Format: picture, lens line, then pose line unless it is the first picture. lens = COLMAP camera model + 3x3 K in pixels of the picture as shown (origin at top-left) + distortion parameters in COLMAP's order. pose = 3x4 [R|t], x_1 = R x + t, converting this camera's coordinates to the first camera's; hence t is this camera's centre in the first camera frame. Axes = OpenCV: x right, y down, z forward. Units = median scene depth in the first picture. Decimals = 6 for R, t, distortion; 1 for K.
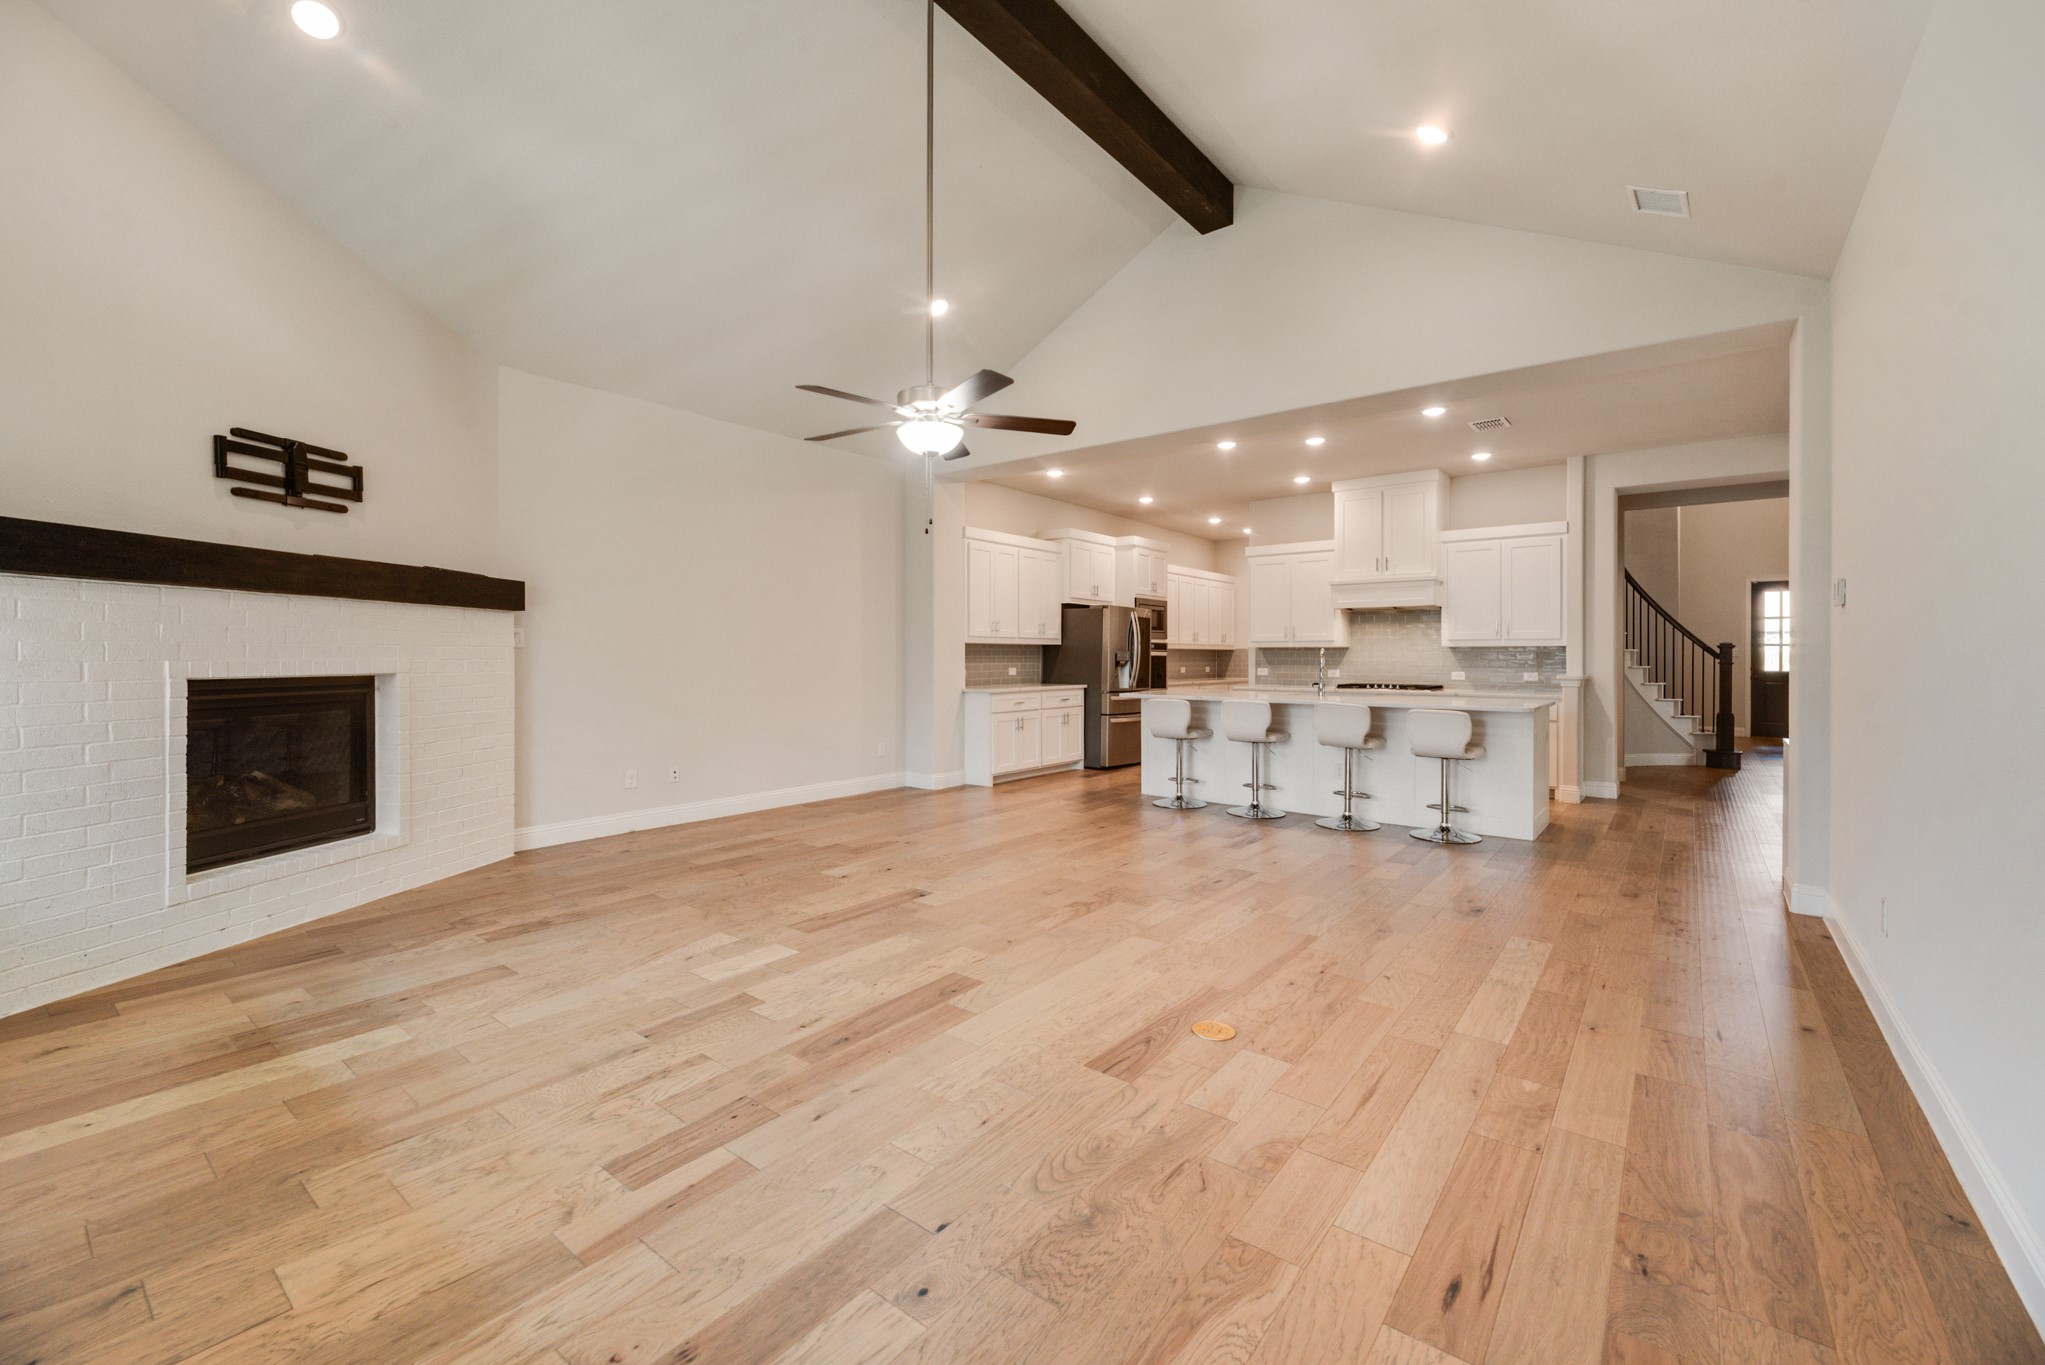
lens RADIAL K [[839.0, 0, 1024.1], [0, 839.0, 655.6], [0, 0, 1]] dist [-0.001201, -0.000025]
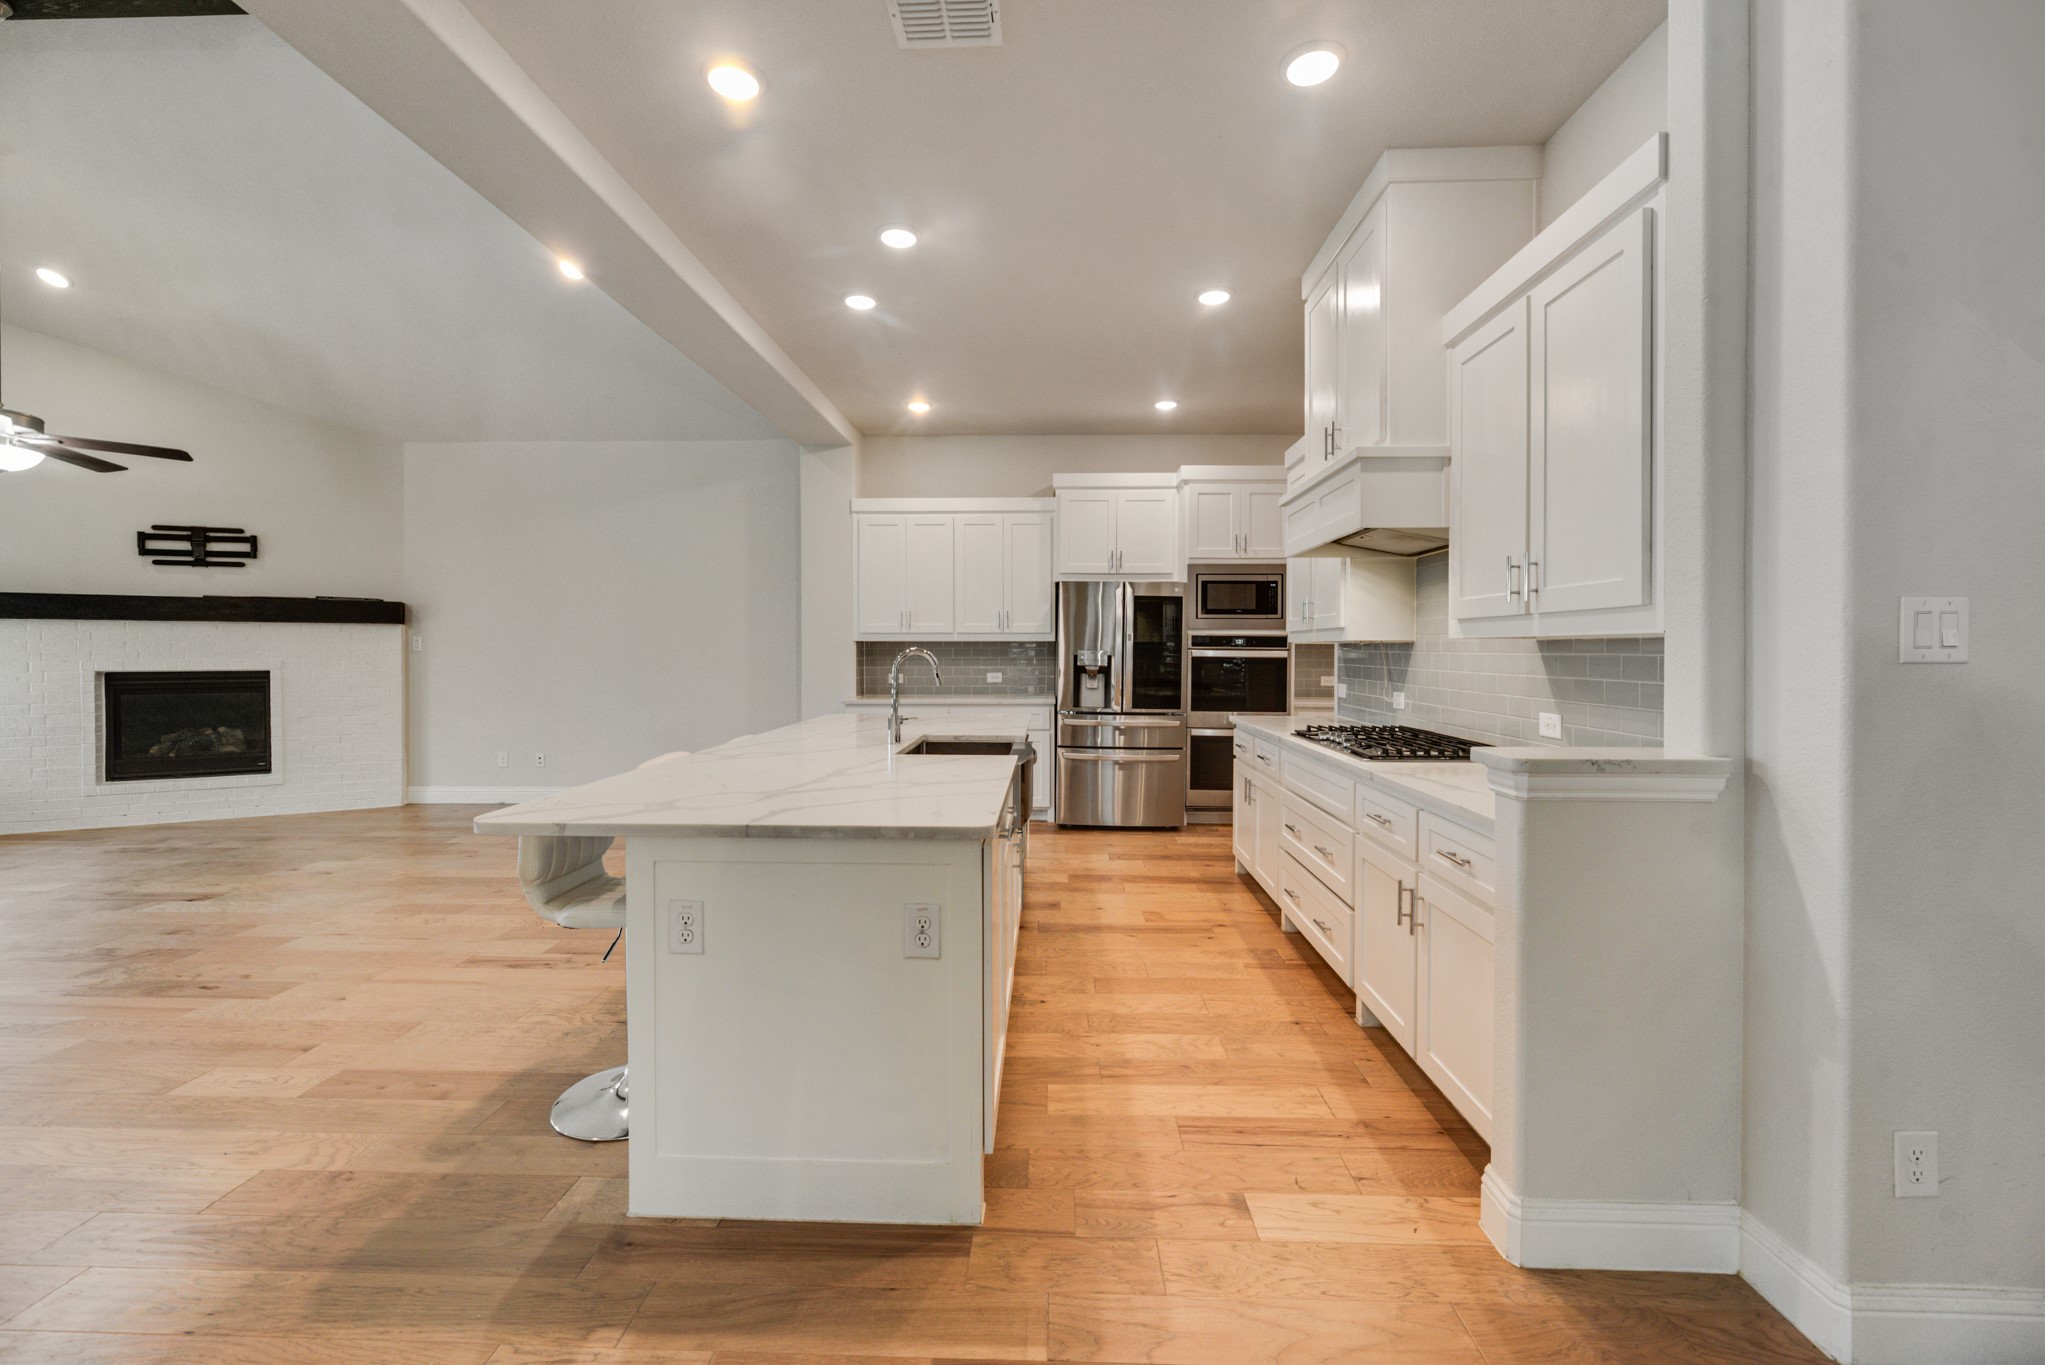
lens RADIAL K [[833.2, 0, 1024.5], [0, 833.2, 661.1], [0, 0, 1]] dist [0.000300, -0.000092]
pose [[0.594910, 0.010075, -0.803729, 0.744235], [0.001496, 0.999906, 0.013641, -0.007512], [0.803791, -0.009317, 0.594839, 0.708537]]
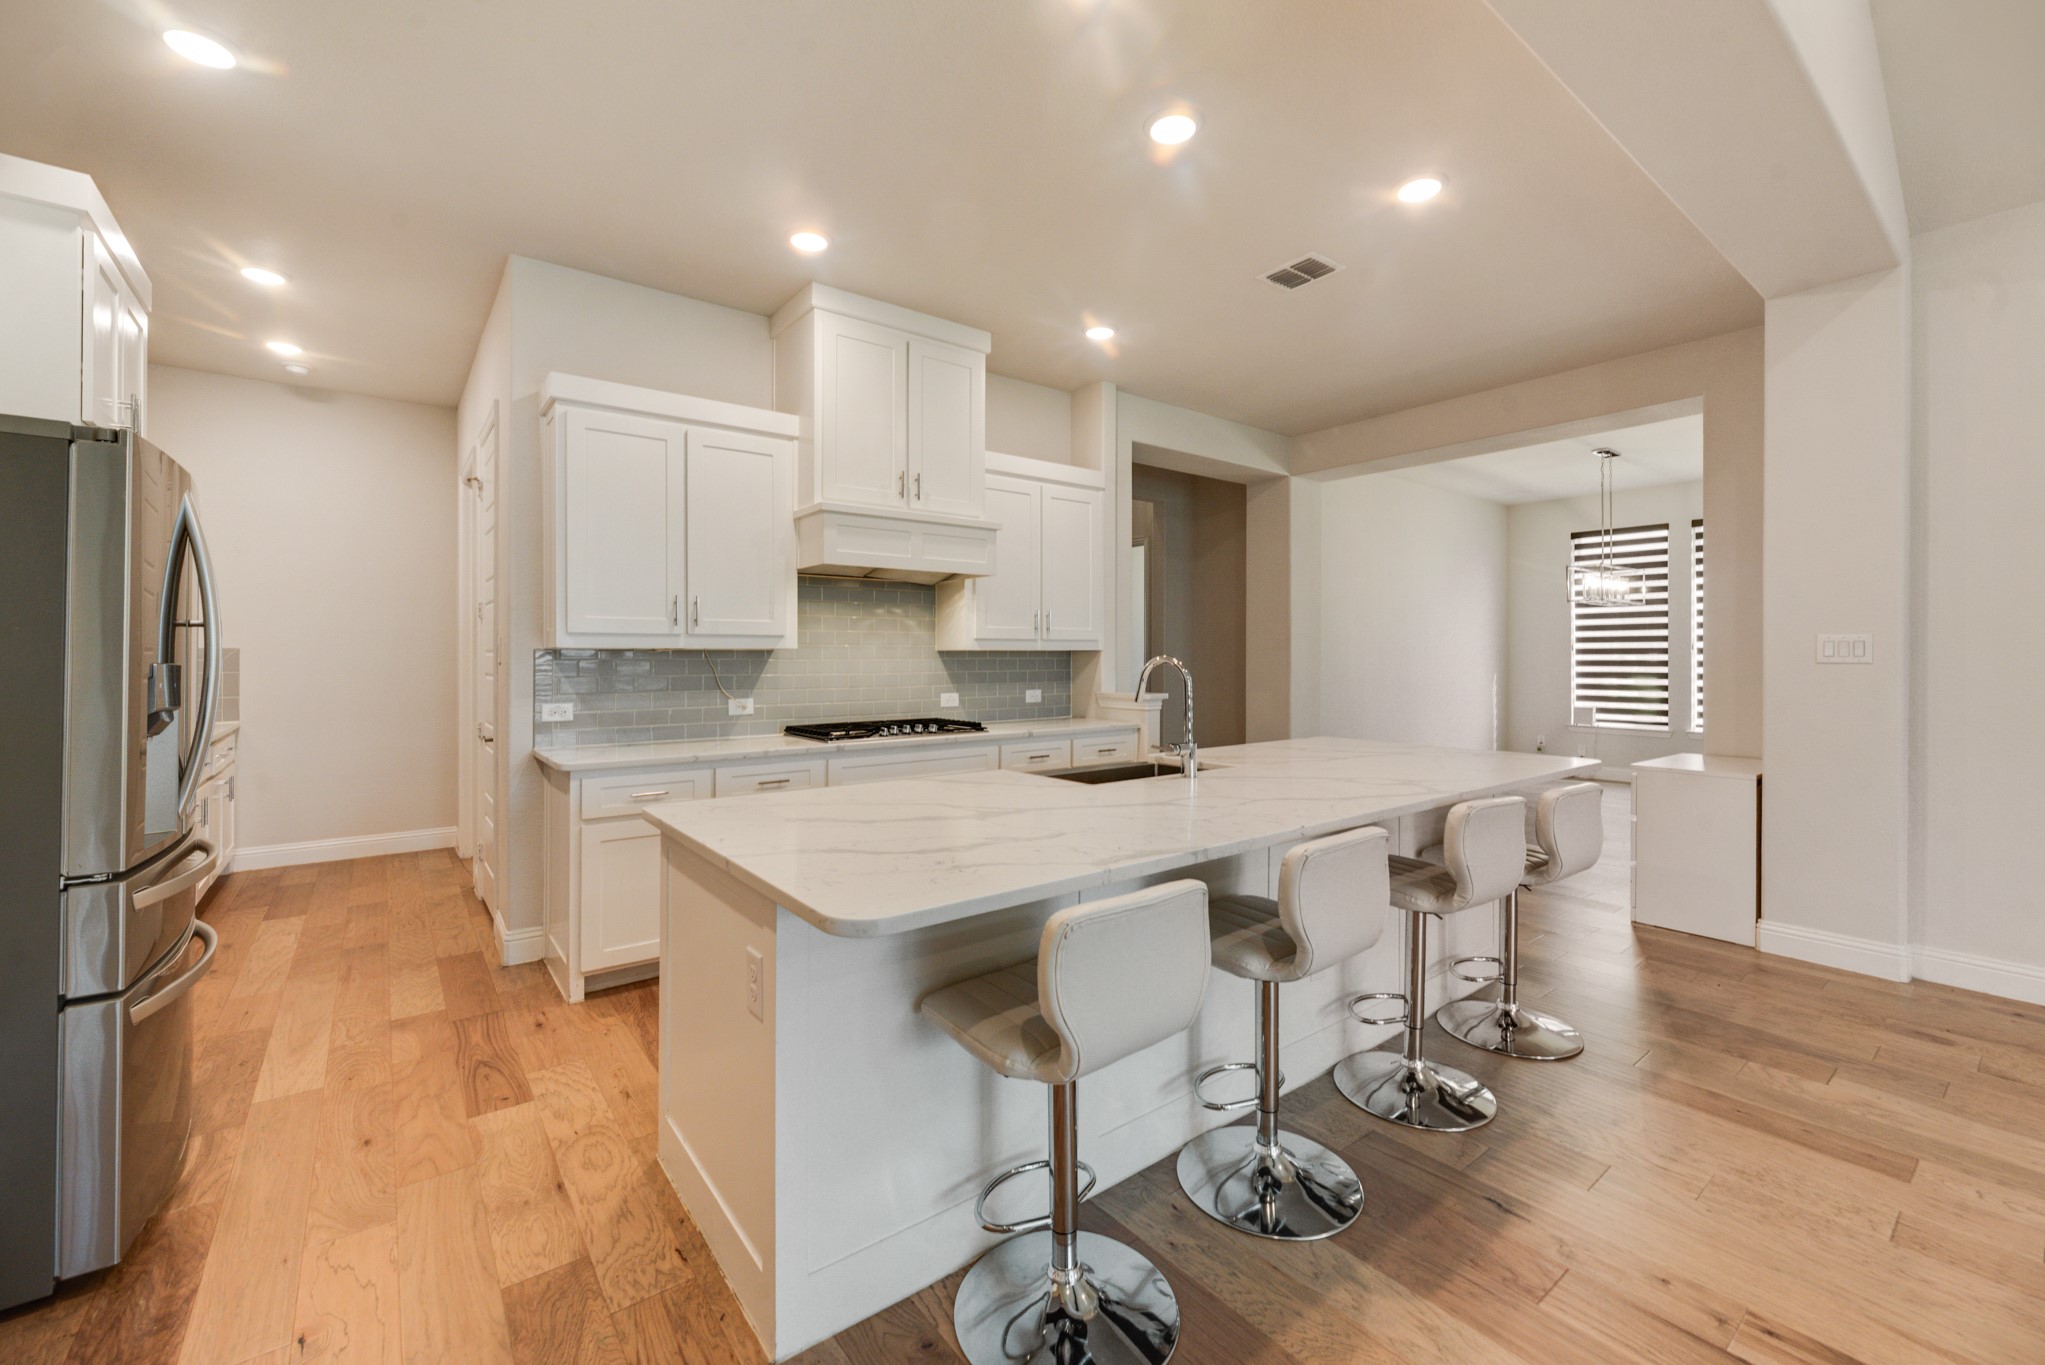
lens RADIAL K [[840.6, 0, 1032.5], [0, 840.6, 644.2], [0, 0, 1]] dist [-0.001536, 0.000507]
pose [[0.233902, 0.009700, 0.972212, -0.049940], [0.000739, 0.999948, -0.010154, -0.010065], [-0.972260, 0.003094, 0.233883, 0.905266]]
